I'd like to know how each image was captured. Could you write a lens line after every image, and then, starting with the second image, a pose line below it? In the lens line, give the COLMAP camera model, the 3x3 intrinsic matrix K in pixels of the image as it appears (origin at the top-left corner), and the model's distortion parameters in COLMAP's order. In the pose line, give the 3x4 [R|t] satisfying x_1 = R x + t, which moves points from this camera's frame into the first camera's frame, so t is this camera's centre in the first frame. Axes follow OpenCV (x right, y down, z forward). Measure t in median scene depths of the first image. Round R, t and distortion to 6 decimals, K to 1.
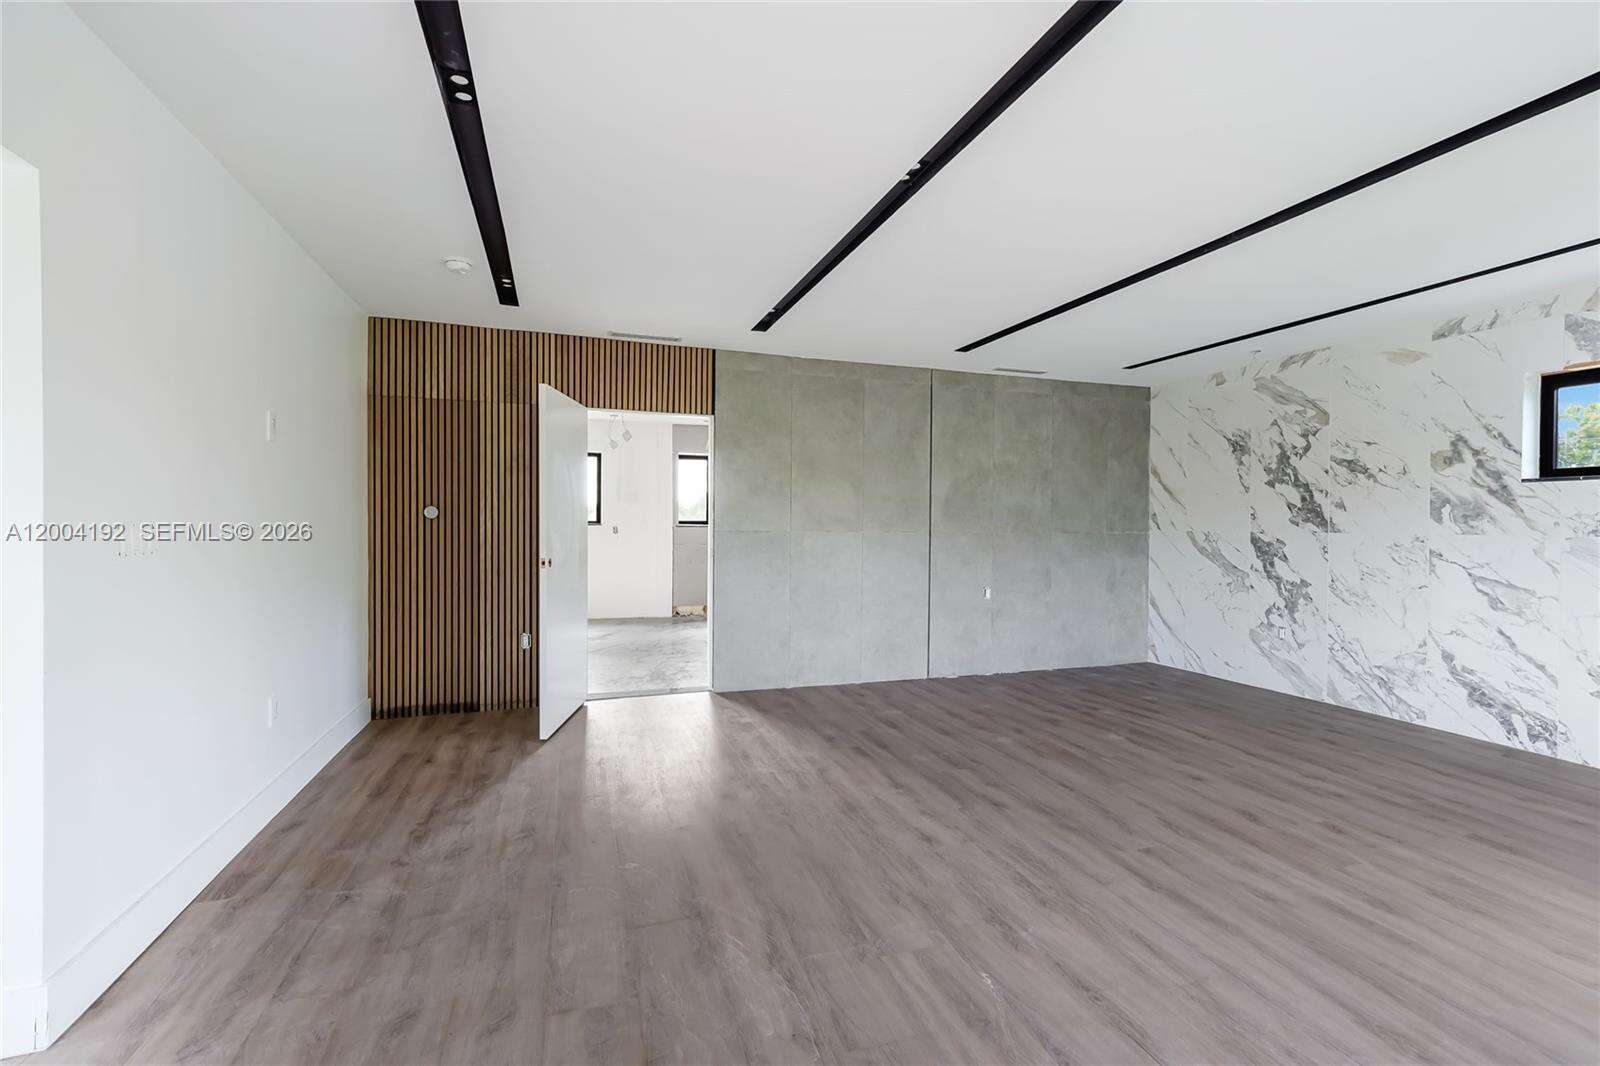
lens RADIAL K [[711.7, 0, 824.2], [0, 711.7, 529.7], [0, 0, 1]] dist [0.003215, 0.000594]
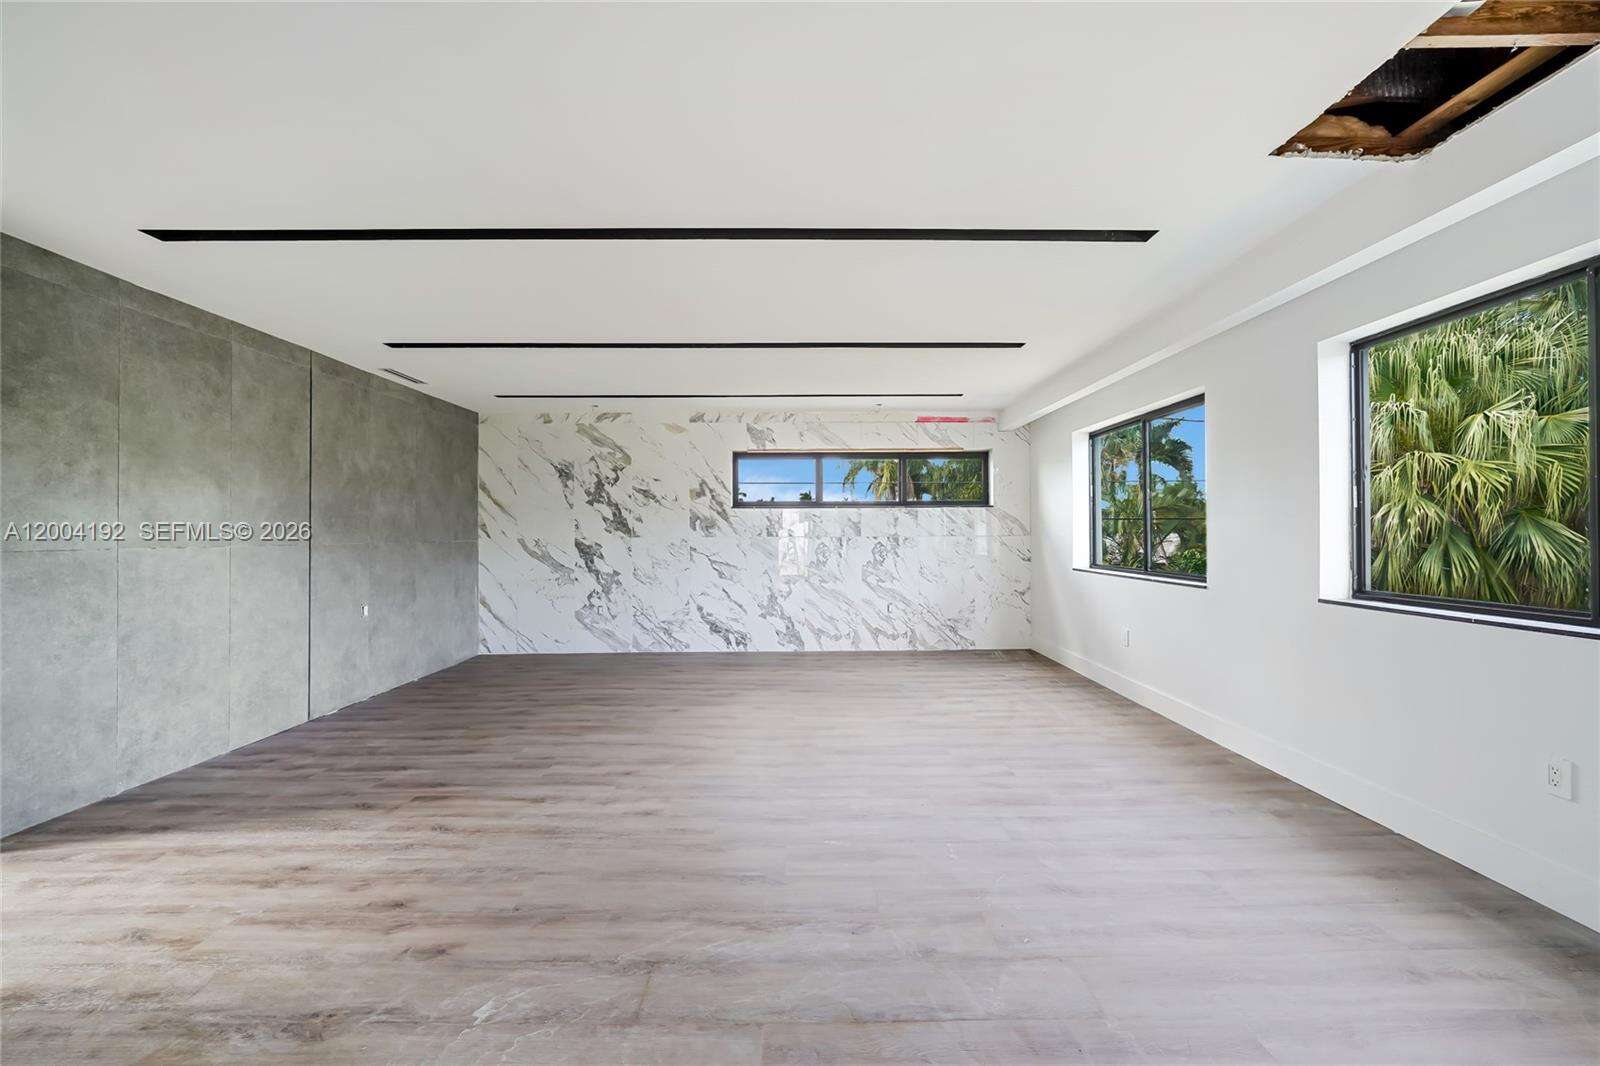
lens RADIAL K [[611.6, 0, 800.0], [0, 611.6, 533.0], [0, 0, 1]] dist [0.000259, 0.000117]
pose [[0.331287, -0.009142, 0.943486, -0.410614], [0.016218, 0.999861, 0.003993, -0.005107], [-0.943391, 0.013978, 0.331389, 0.268028]]
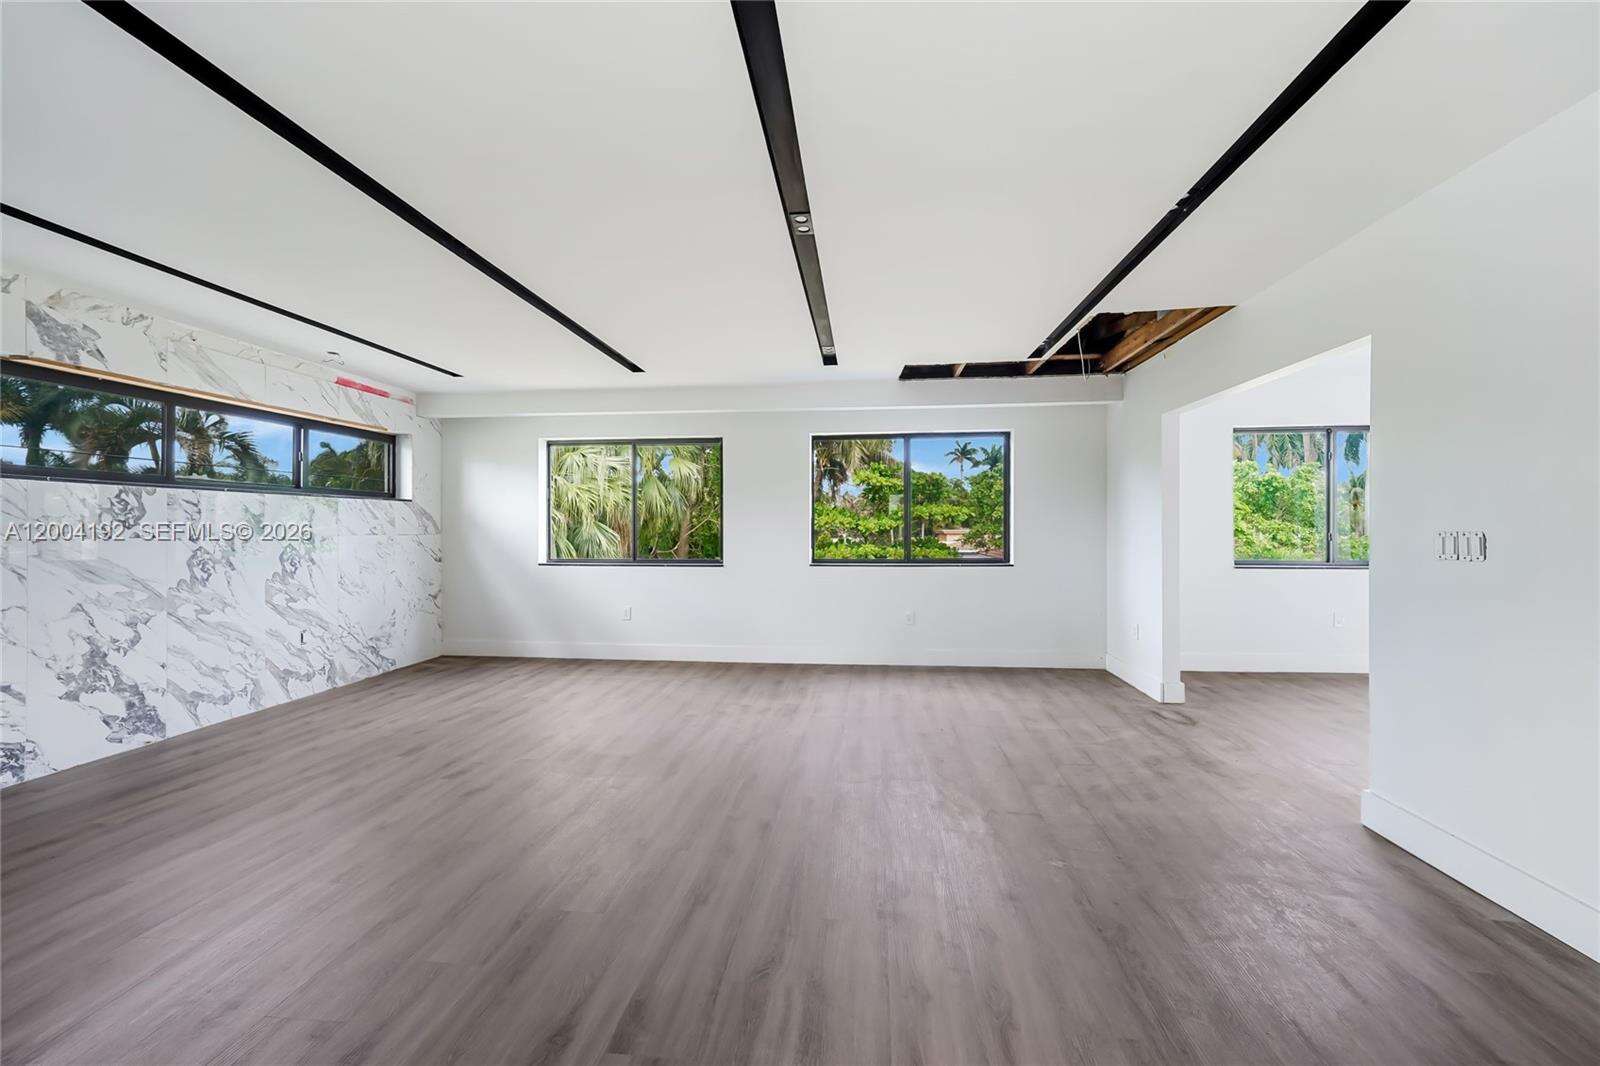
lens RADIAL K [[611.6, 0, 800.0], [0, 611.6, 533.0], [0, 0, 1]] dist [0.000259, 0.000117]
pose [[-0.893712, -0.007361, 0.448581, -0.183021], [0.001362, 0.999816, 0.019118, -0.011131], [-0.448639, 0.017697, -0.893538, 1.069634]]
